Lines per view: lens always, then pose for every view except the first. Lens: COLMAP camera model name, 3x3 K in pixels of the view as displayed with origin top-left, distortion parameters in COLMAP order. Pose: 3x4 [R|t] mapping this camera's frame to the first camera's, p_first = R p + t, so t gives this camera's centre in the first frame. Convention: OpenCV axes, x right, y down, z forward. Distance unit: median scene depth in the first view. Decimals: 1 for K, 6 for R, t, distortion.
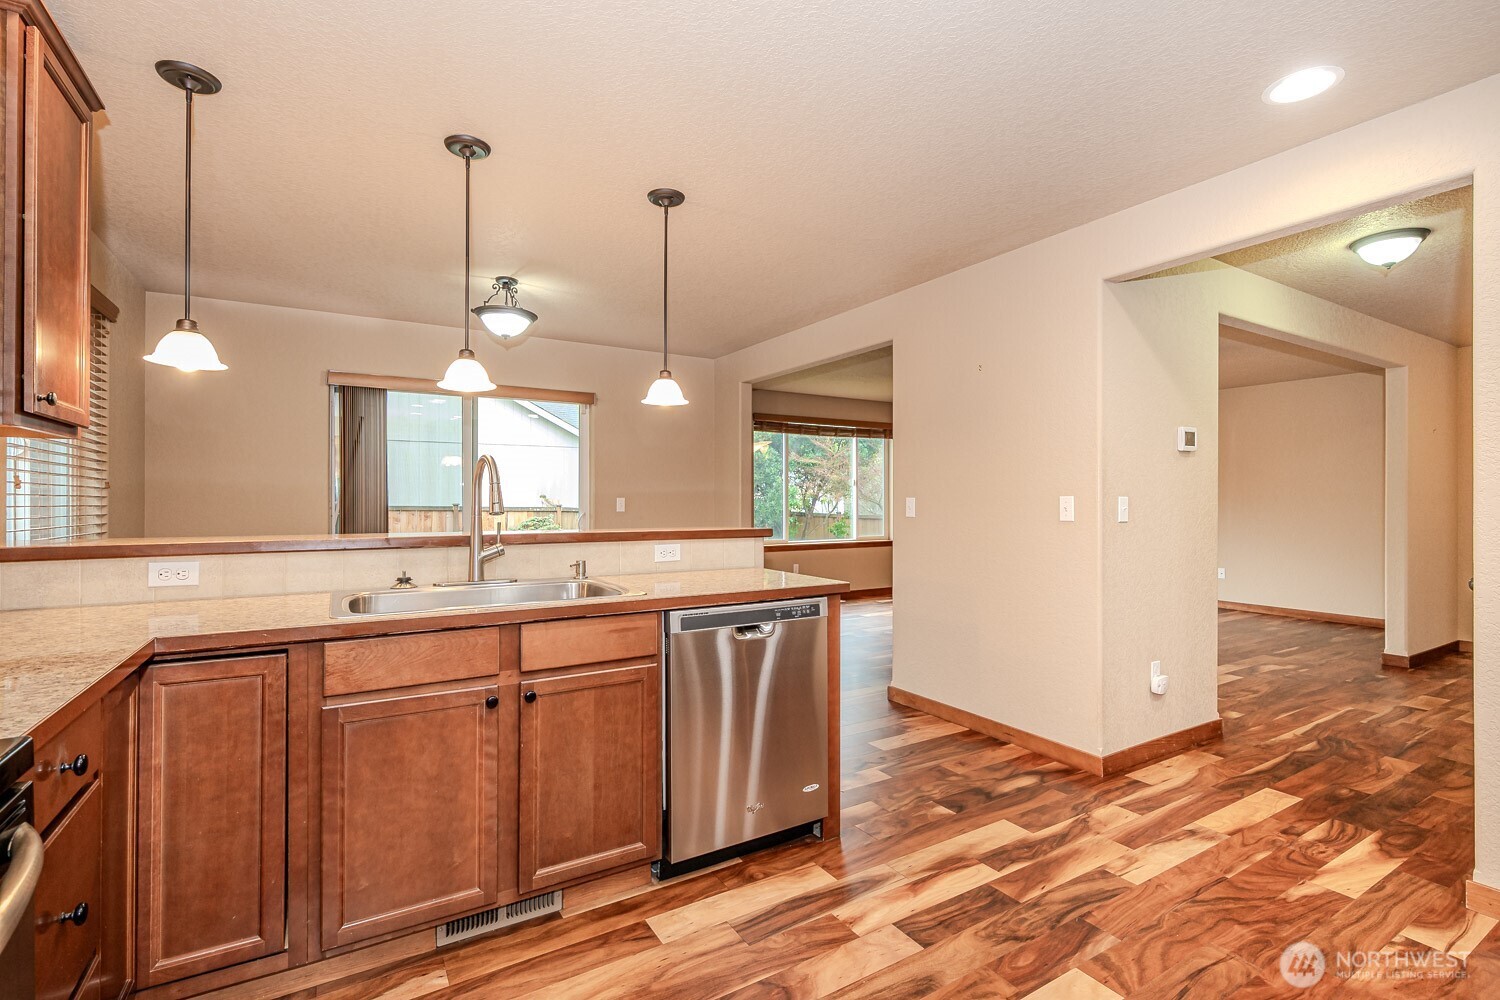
lens RADIAL K [[678.9, 0, 749.1], [0, 678.9, 498.4], [0, 0, 1]] dist [-0.000186, -0.000234]
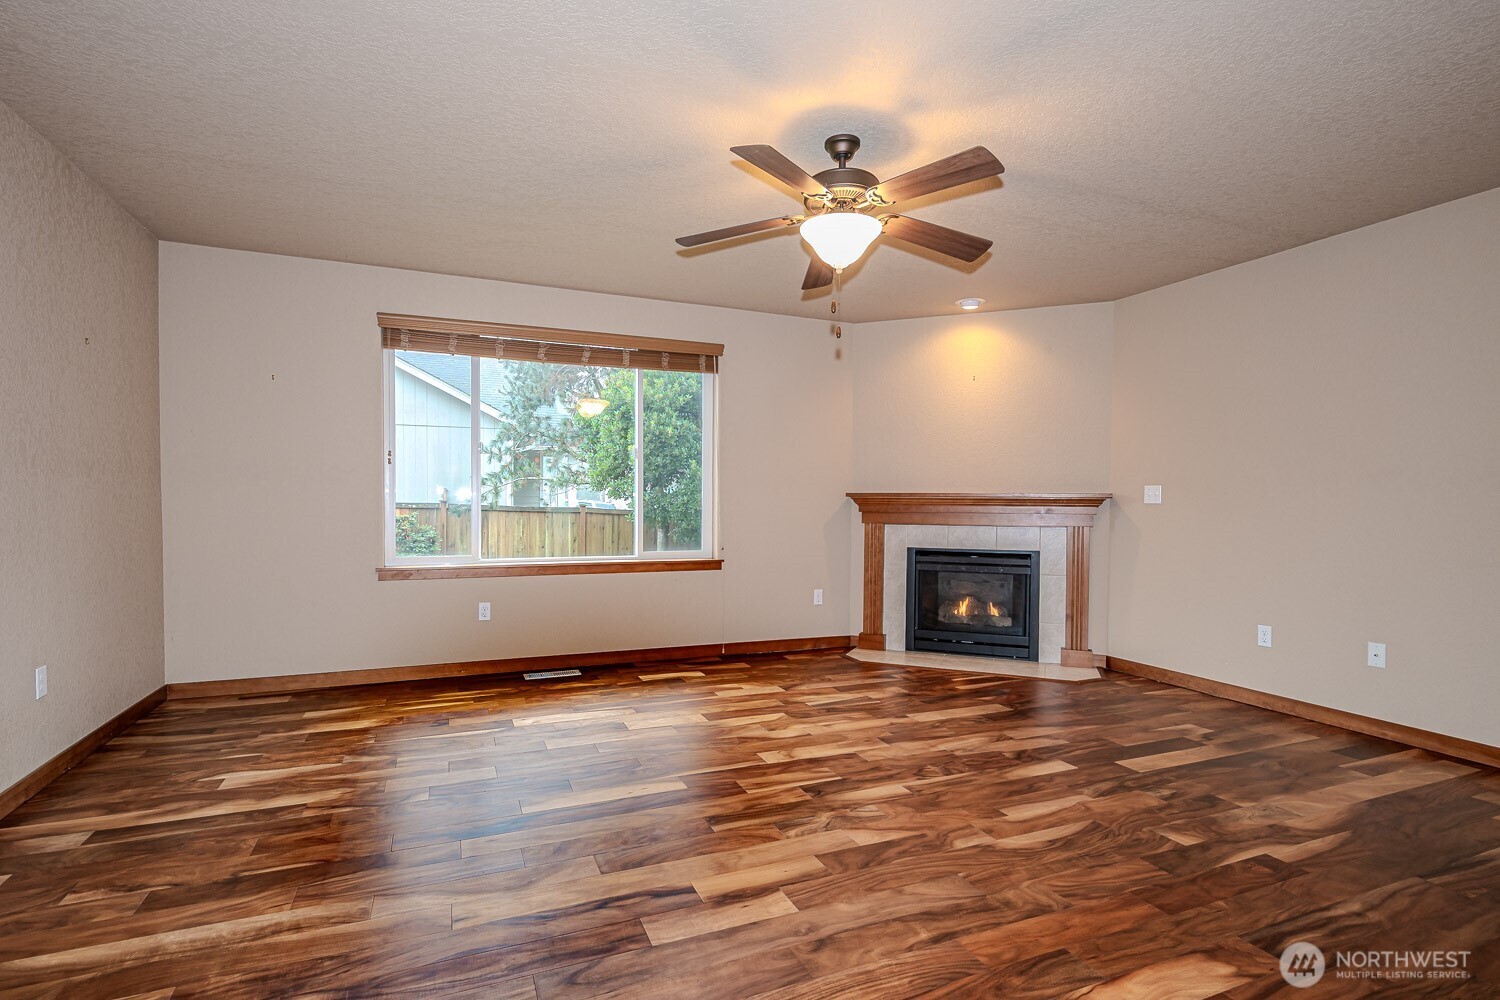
lens RADIAL K [[718.1, 0, 741.2], [0, 718.1, 530.2], [0, 0, 1]] dist [-0.001238, -0.000197]
pose [[0.987942, 0.013321, -0.154251, 1.201673], [-0.007147, 0.999153, 0.040514, 0.053421], [0.154660, -0.038923, 0.987201, 1.635399]]
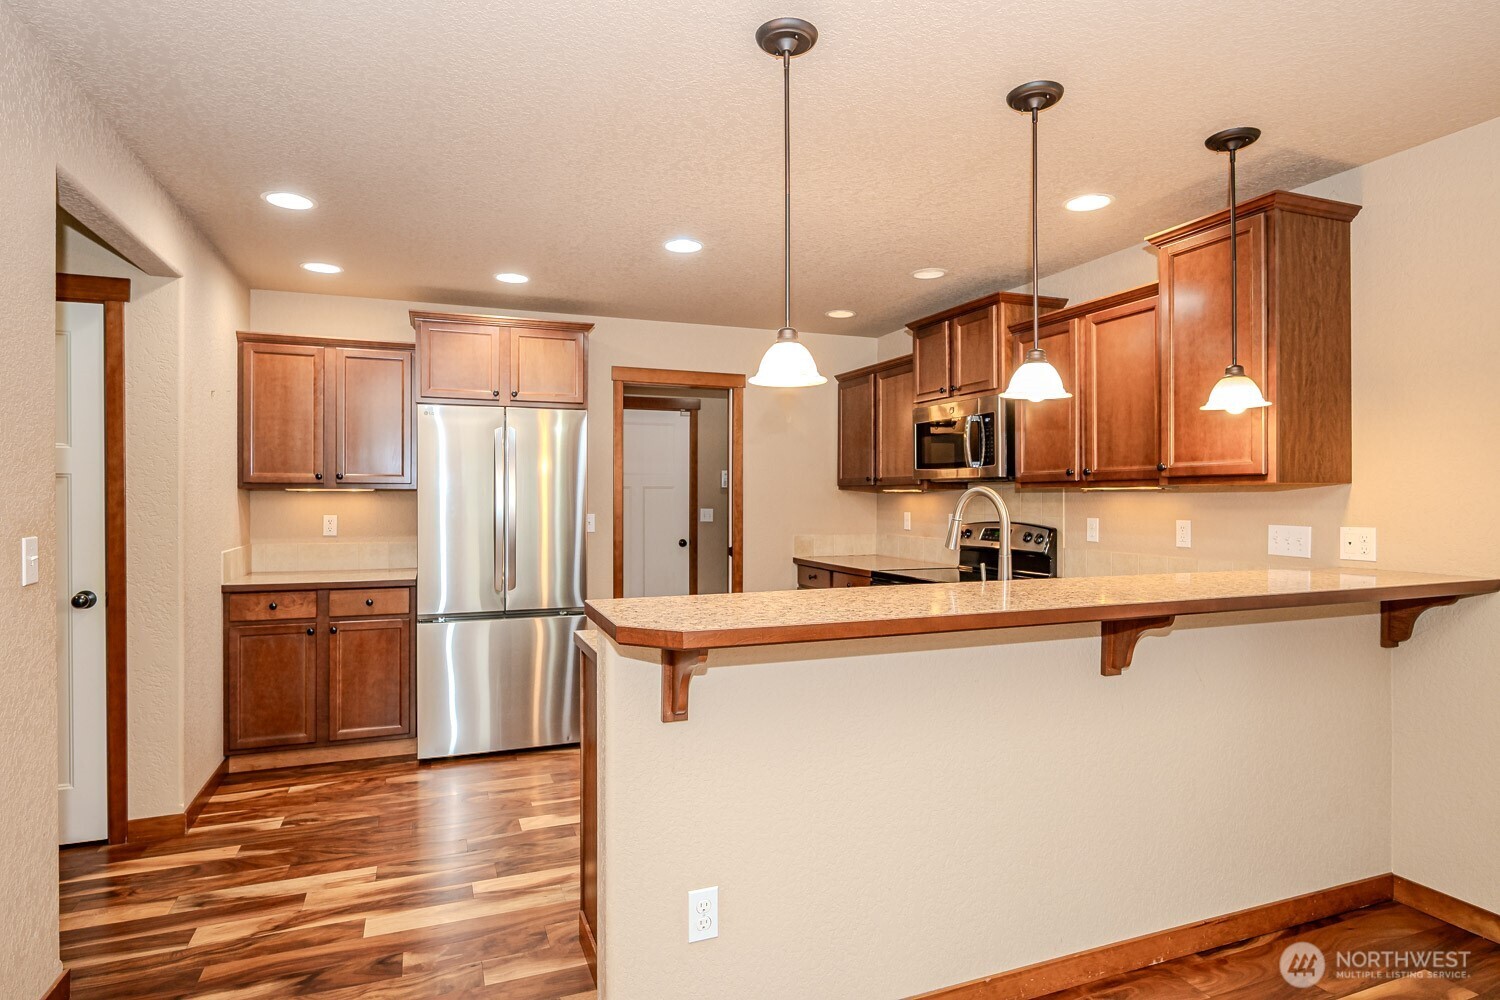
lens RADIAL K [[818.8, 0, 746.6], [0, 818.8, 498.2], [0, 0, 1]] dist [-0.000576, -0.000946]
pose [[-0.984690, -0.001716, 0.174304, -0.253407], [-0.001642, 0.999998, 0.000570, -0.046235], [-0.174305, 0.000275, -0.984692, 2.040910]]
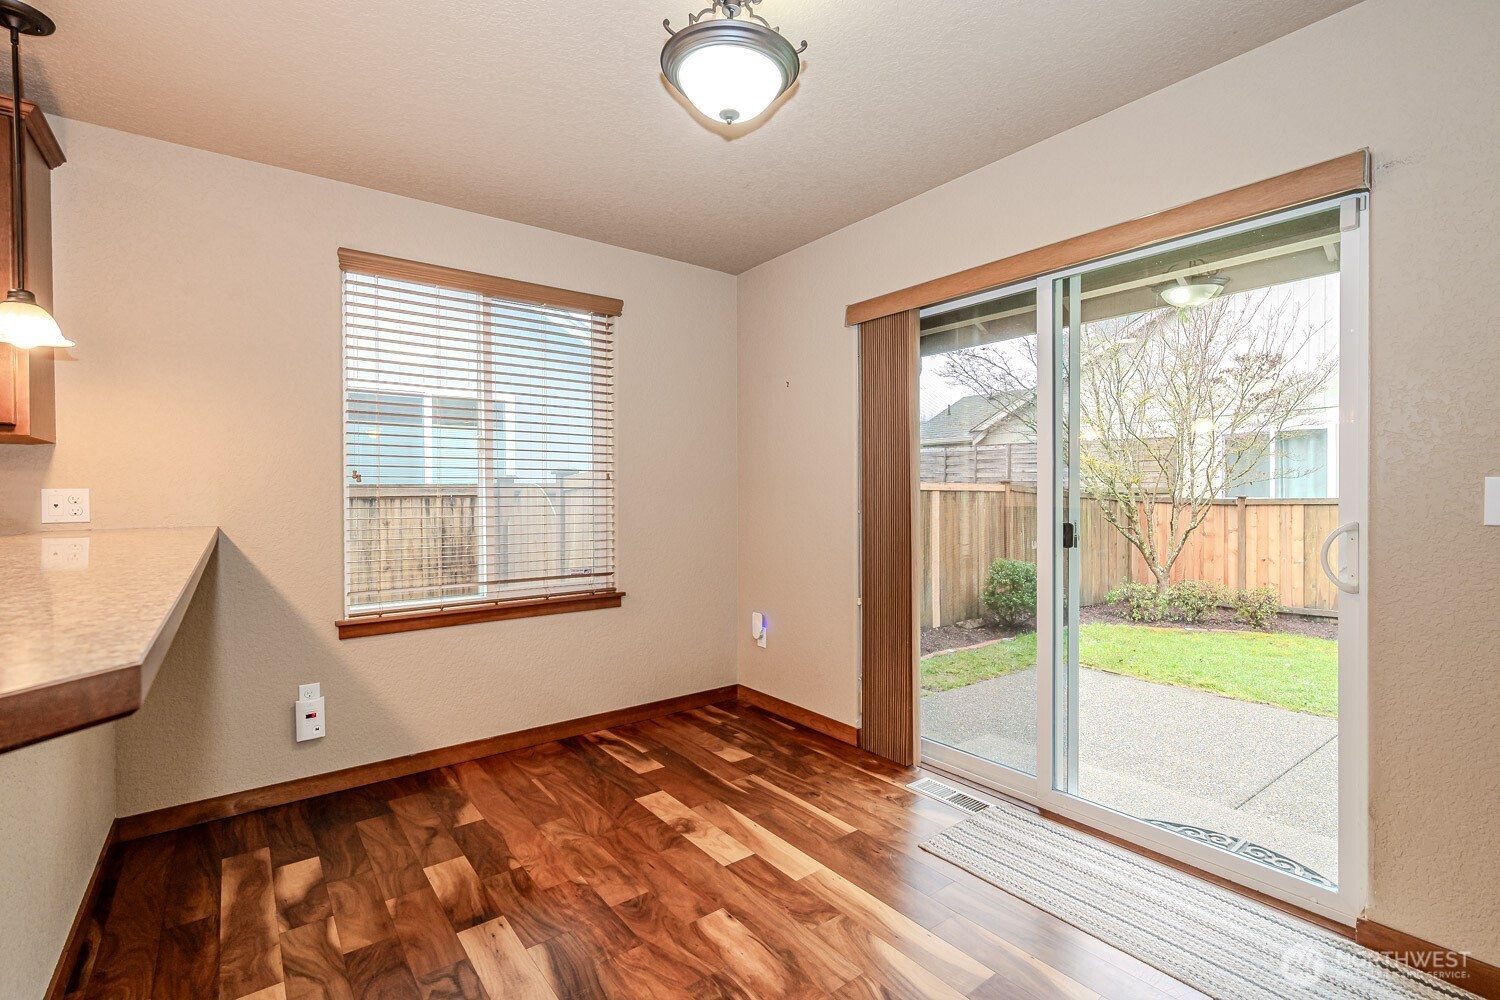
lens RADIAL K [[678.9, 0, 749.1], [0, 678.9, 498.4], [0, 0, 1]] dist [-0.000186, -0.000234]
pose [[0.106159, 0.006889, -0.994325, 0.134905], [0.007429, 0.999943, 0.007721, 0.009292], [0.994321, -0.008206, 0.106101, 1.575366]]
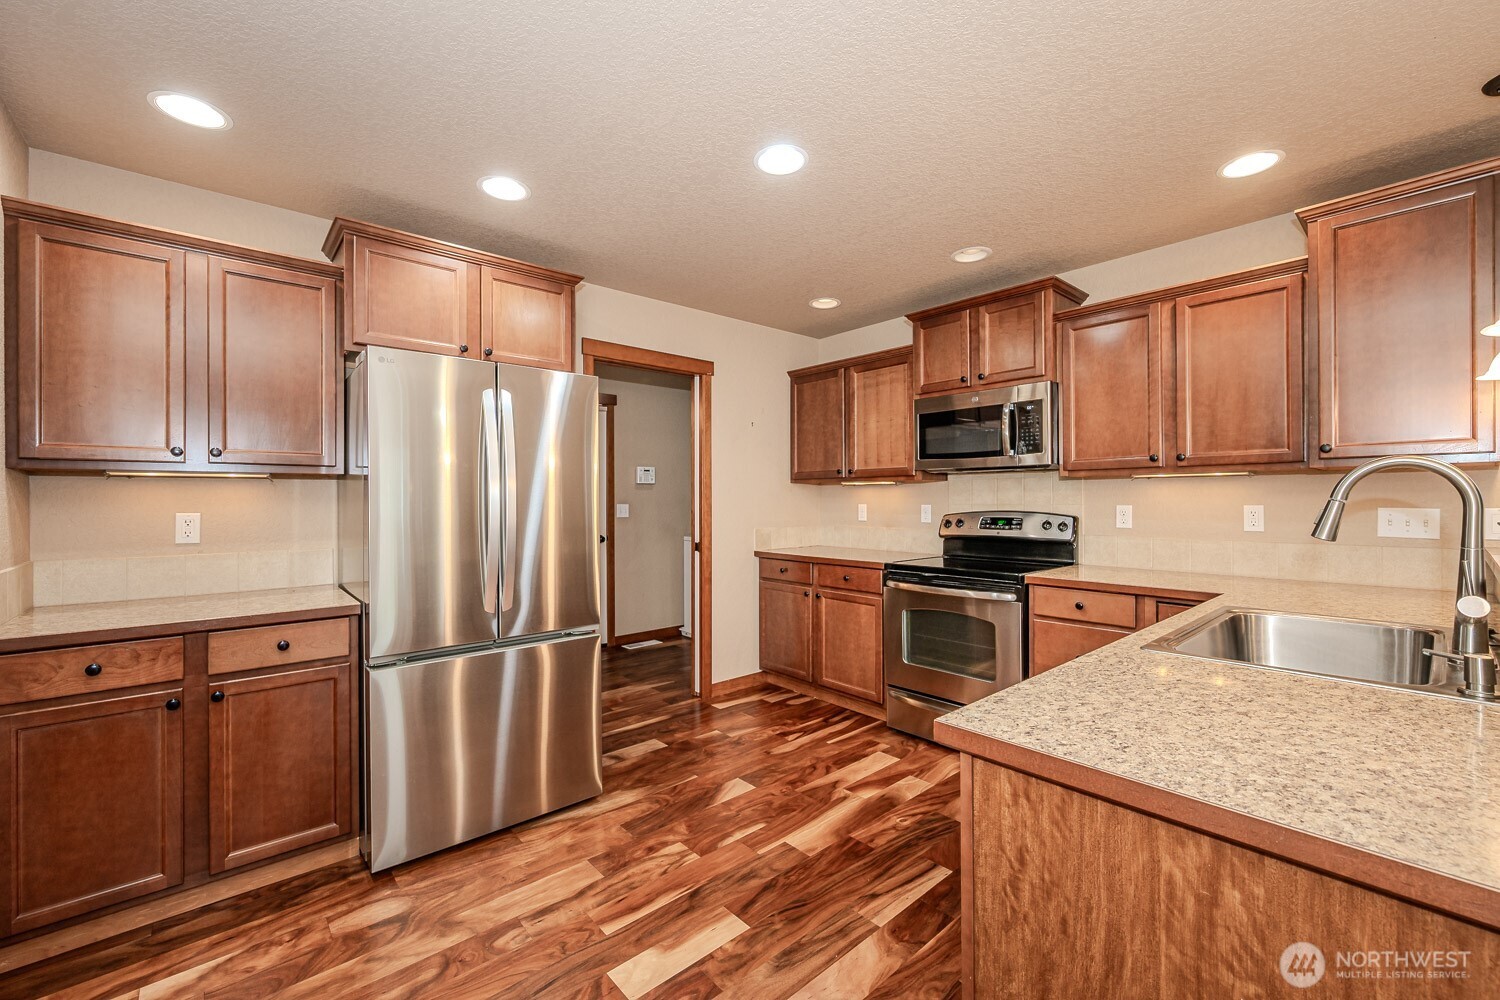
lens RADIAL K [[612.2, 0, 747.0], [0, 612.2, 499.9], [0, 0, 1]] dist [0.000704, -0.000002]
pose [[-0.985022, 0.003495, -0.172396, 0.348657], [0.003509, 0.999994, 0.000220, -0.020833], [0.172395, -0.000388, -0.985028, 1.414449]]
